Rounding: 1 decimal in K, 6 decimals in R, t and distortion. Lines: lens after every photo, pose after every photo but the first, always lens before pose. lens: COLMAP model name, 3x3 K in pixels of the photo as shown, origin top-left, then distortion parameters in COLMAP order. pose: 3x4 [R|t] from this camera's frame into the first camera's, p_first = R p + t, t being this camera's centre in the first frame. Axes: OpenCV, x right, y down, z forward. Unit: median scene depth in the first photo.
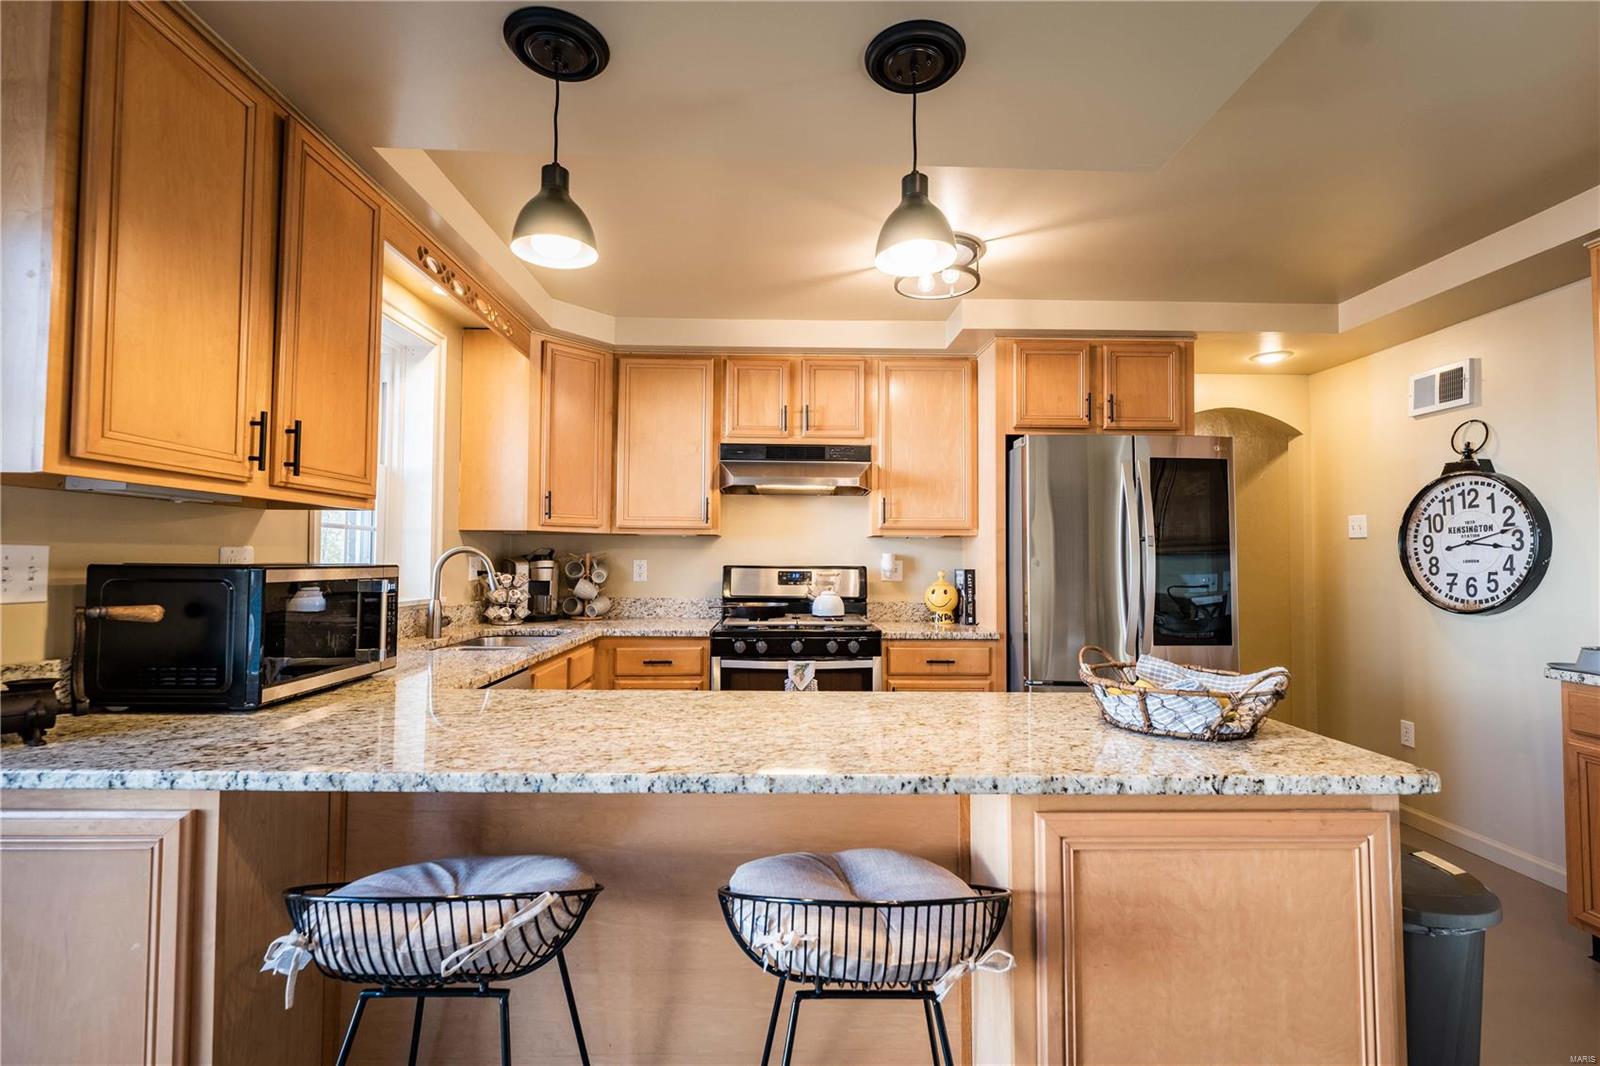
lens RADIAL K [[724.4, 0, 800.0], [0, 724.4, 533.0], [0, 0, 1]] dist [0.014451, 0.000020]
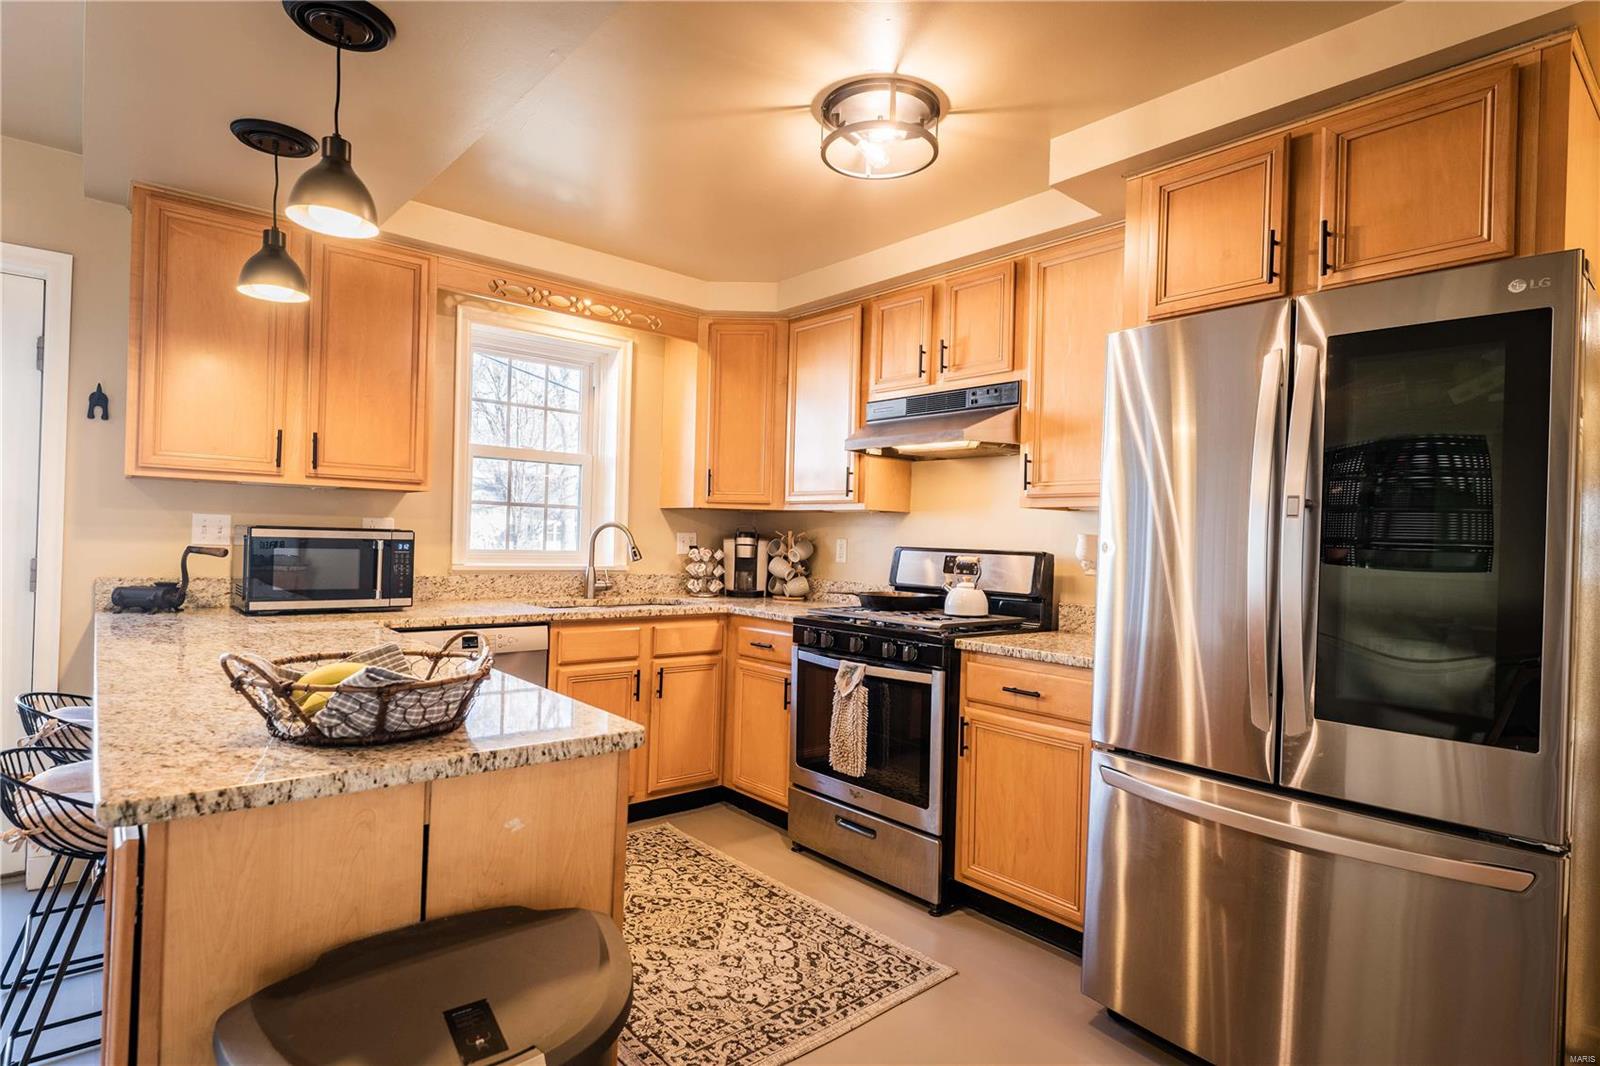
lens RADIAL K [[828.4, 0, 798.3], [0, 828.4, 536.7], [0, 0, 1]] dist [-0.000858, -0.000167]
pose [[0.630968, 0.010231, -0.775742, 0.600138], [0.003796, 0.999860, 0.016274, 0.017818], [0.775800, -0.013213, 0.630841, 0.321989]]
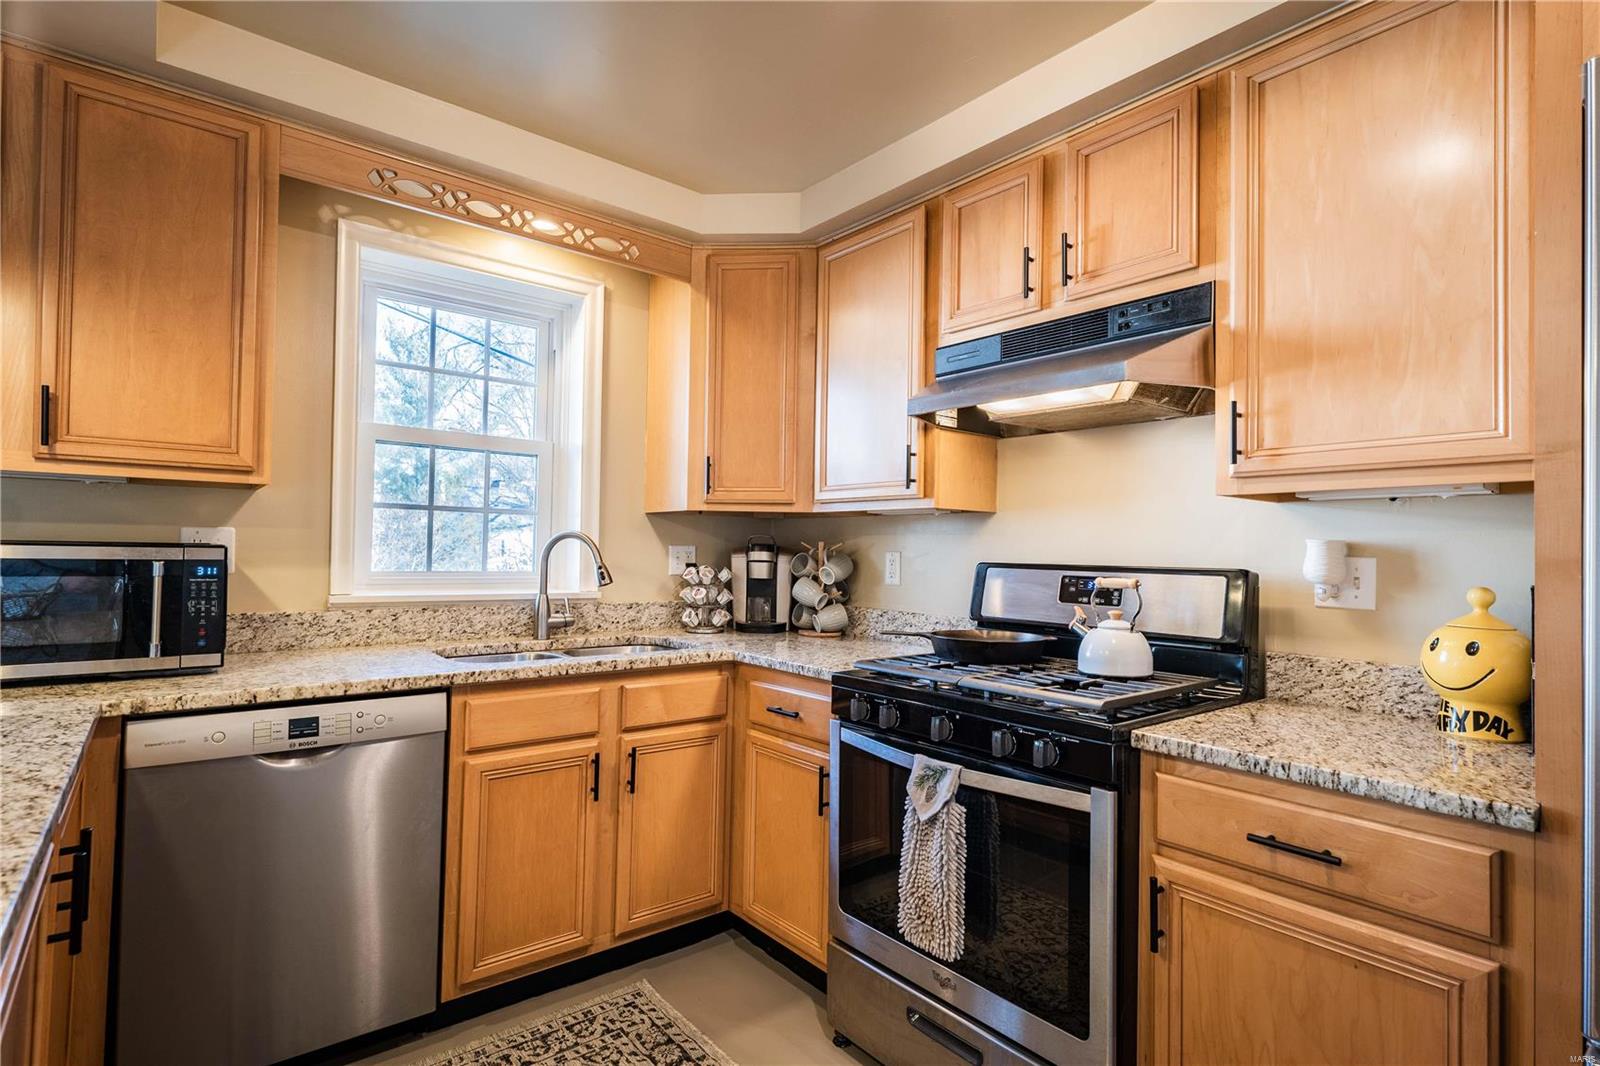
lens RADIAL K [[777.1, 0, 796.1], [0, 777.1, 538.7], [0, 0, 1]] dist [0.002186, -0.000075]
pose [[0.607899, -0.008506, -0.793969, 0.312584], [0.014418, 0.999896, 0.000327, 0.024873], [0.793883, -0.011647, 0.607959, 0.538169]]
